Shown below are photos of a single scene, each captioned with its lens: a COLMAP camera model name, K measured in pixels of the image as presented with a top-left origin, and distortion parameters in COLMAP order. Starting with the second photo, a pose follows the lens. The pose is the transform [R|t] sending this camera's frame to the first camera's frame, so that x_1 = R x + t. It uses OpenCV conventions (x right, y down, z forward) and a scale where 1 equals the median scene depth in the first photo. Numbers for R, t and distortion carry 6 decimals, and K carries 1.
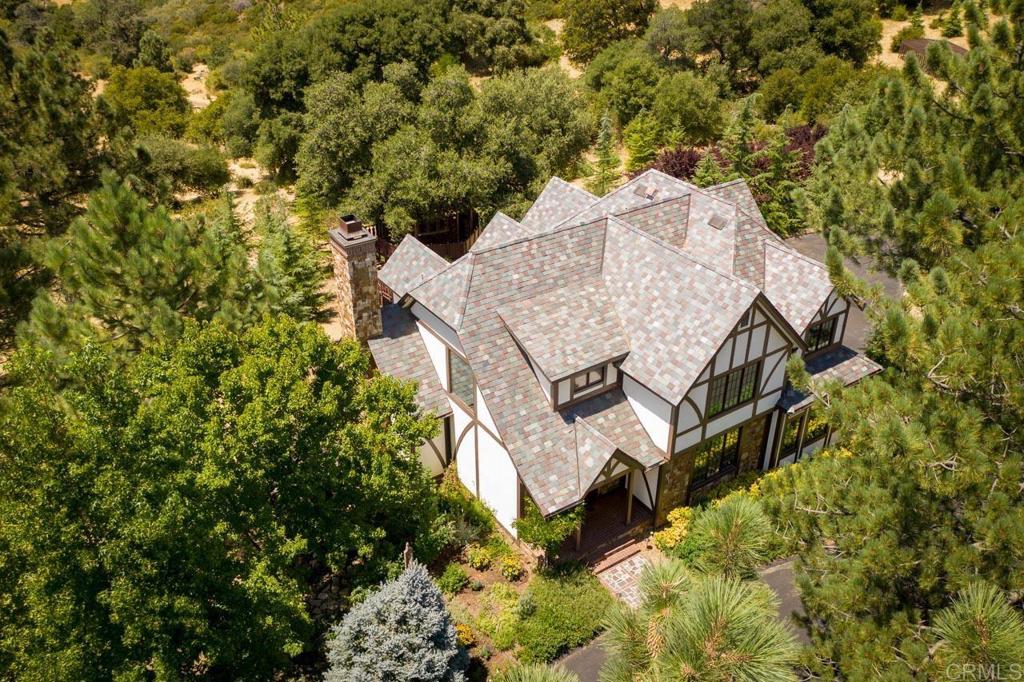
lens RADIAL K [[814.7, 0, 509.7], [0, 814.7, 329.7], [0, 0, 1]] dist [-0.024088, -0.005365]
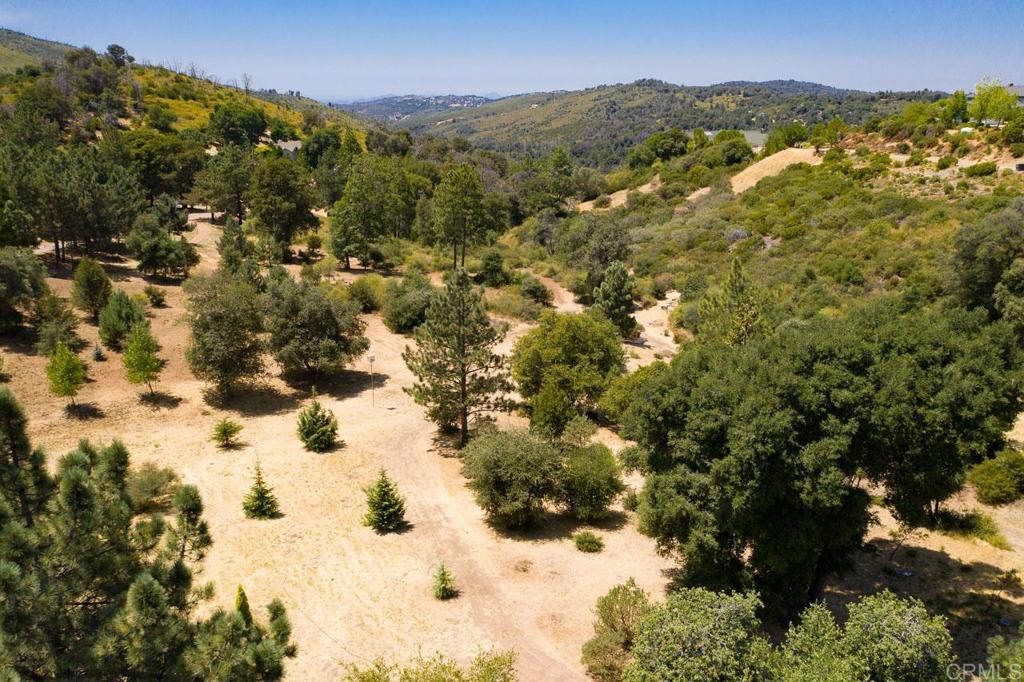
lens RADIAL K [[814.7, 0, 509.7], [0, 814.7, 329.7], [0, 0, 1]] dist [-0.024088, -0.005365]
pose [[0.826960, 0.168063, -0.536555, -0.073386], [-0.294213, 0.942553, -0.158219, -0.232723], [0.479140, 0.288702, 0.828900, 0.395423]]
